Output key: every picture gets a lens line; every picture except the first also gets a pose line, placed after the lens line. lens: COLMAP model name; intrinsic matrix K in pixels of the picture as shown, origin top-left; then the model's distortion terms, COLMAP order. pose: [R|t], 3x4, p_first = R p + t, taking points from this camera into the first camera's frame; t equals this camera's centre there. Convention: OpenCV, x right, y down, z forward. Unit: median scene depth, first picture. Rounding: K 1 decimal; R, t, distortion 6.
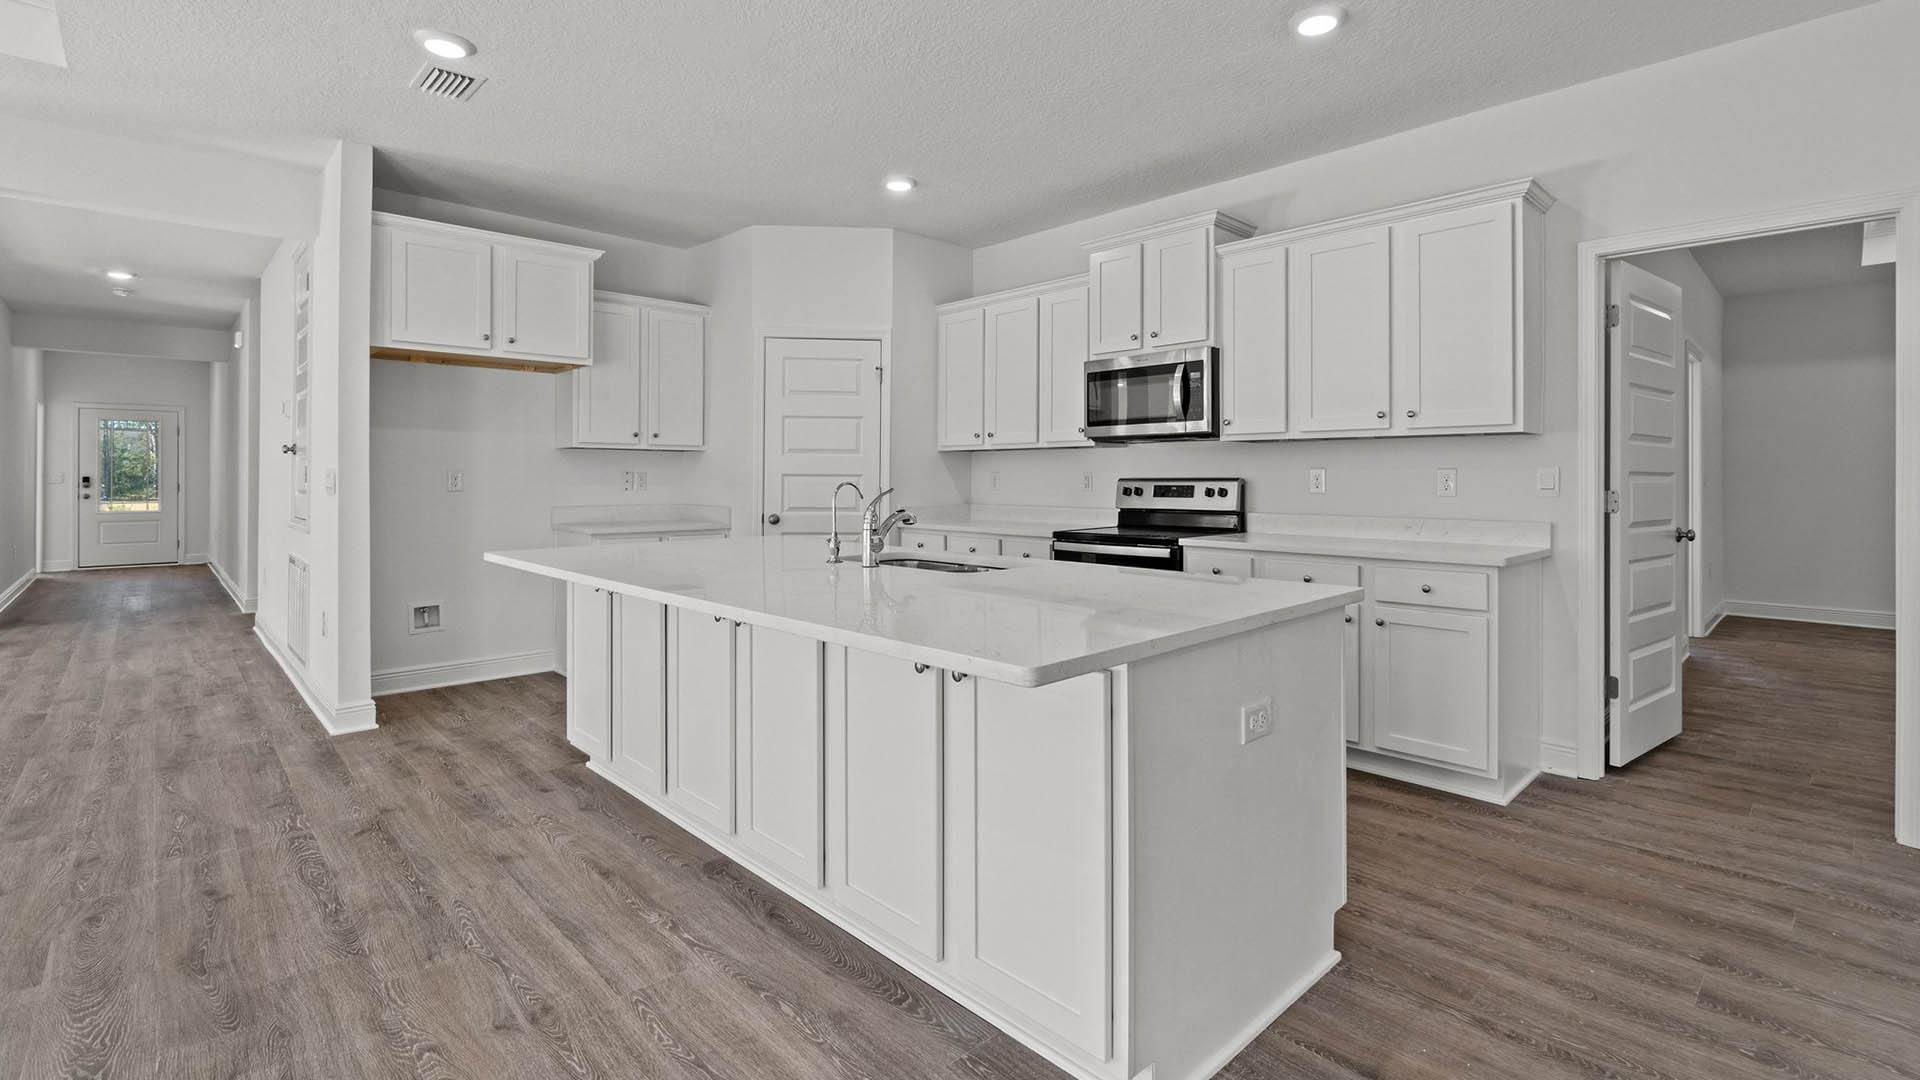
lens RADIAL K [[877.3, 0, 994.0], [0, 877.3, 483.8], [0, 0, 1]] dist [0.017352, -0.002402]
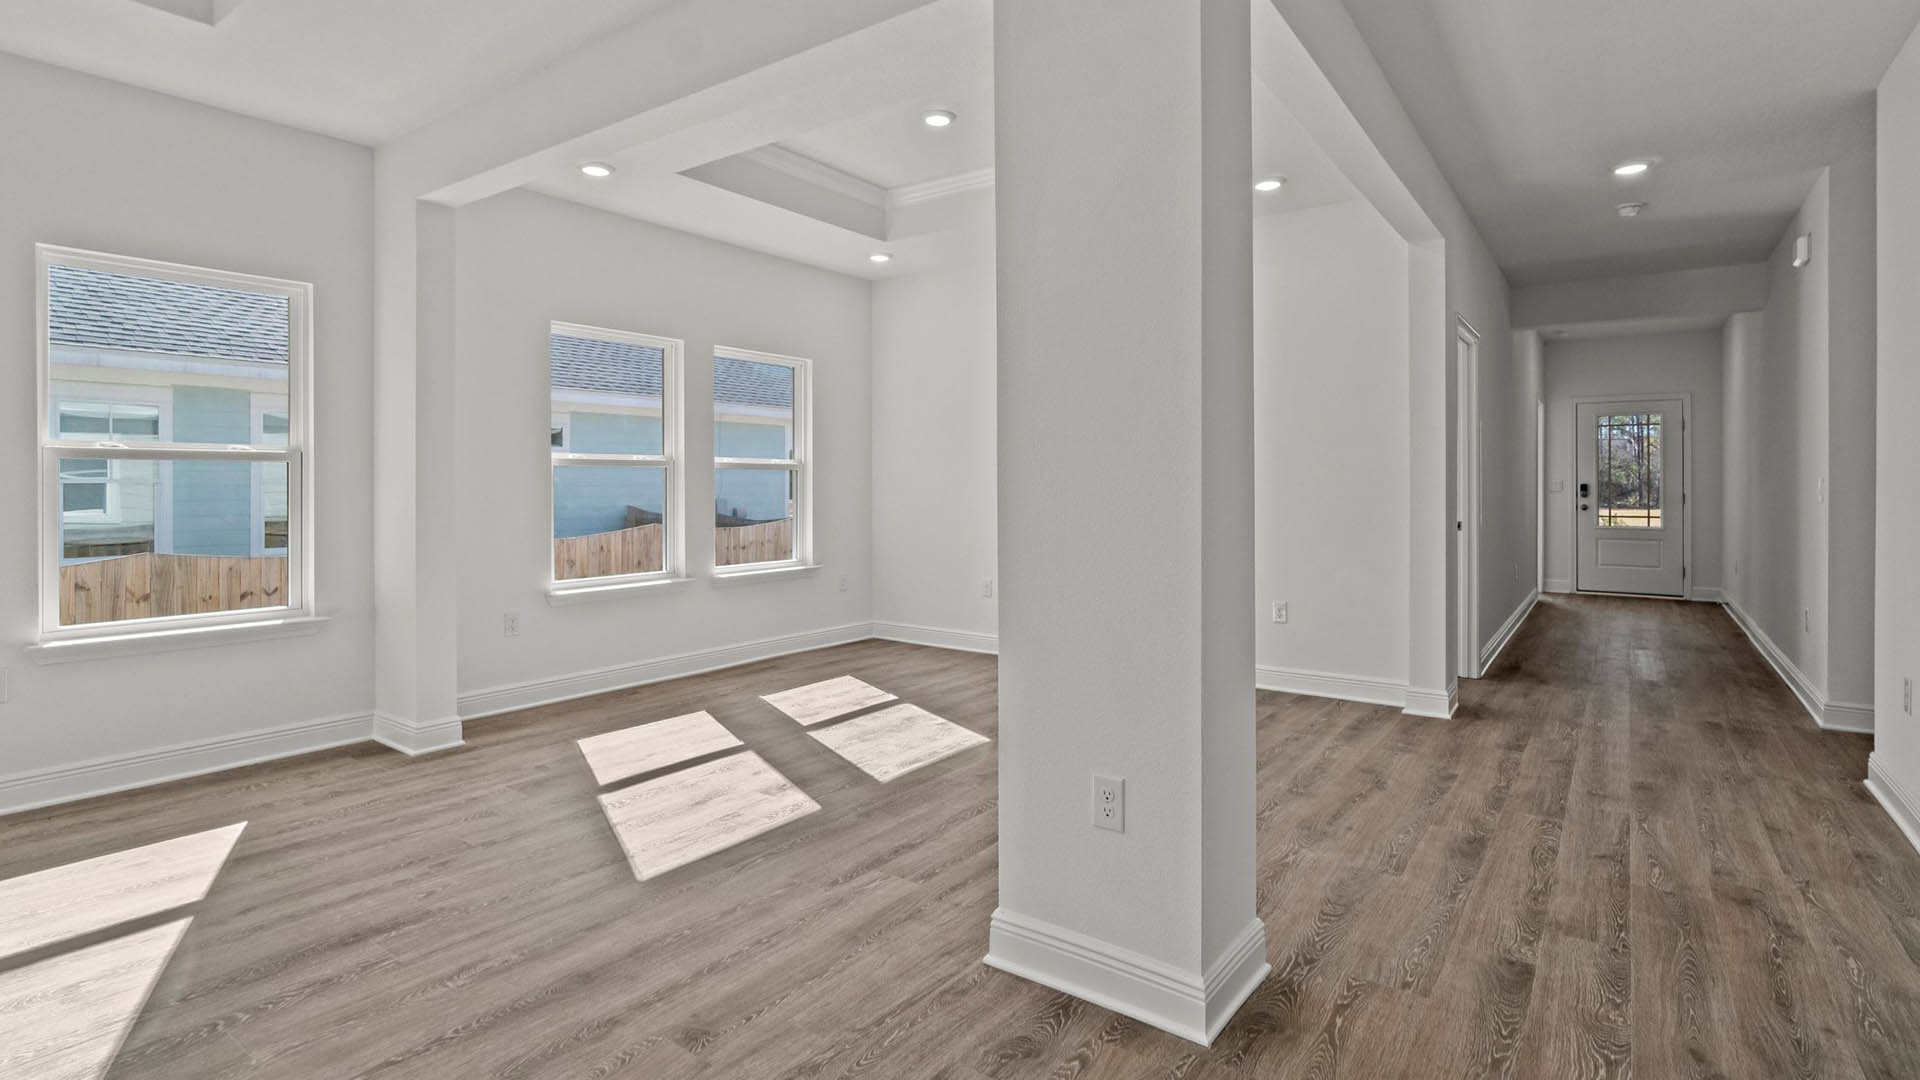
lens RADIAL K [[966.3, 0, 929.6], [0, 966.3, 474.5], [0, 0, 1]] dist [-0.001174, 0.000432]
pose [[0.182323, -0.012416, -0.983160, -0.236928], [-0.003857, 0.999904, -0.013343, -0.002724], [0.983231, 0.006224, 0.182258, 0.227955]]
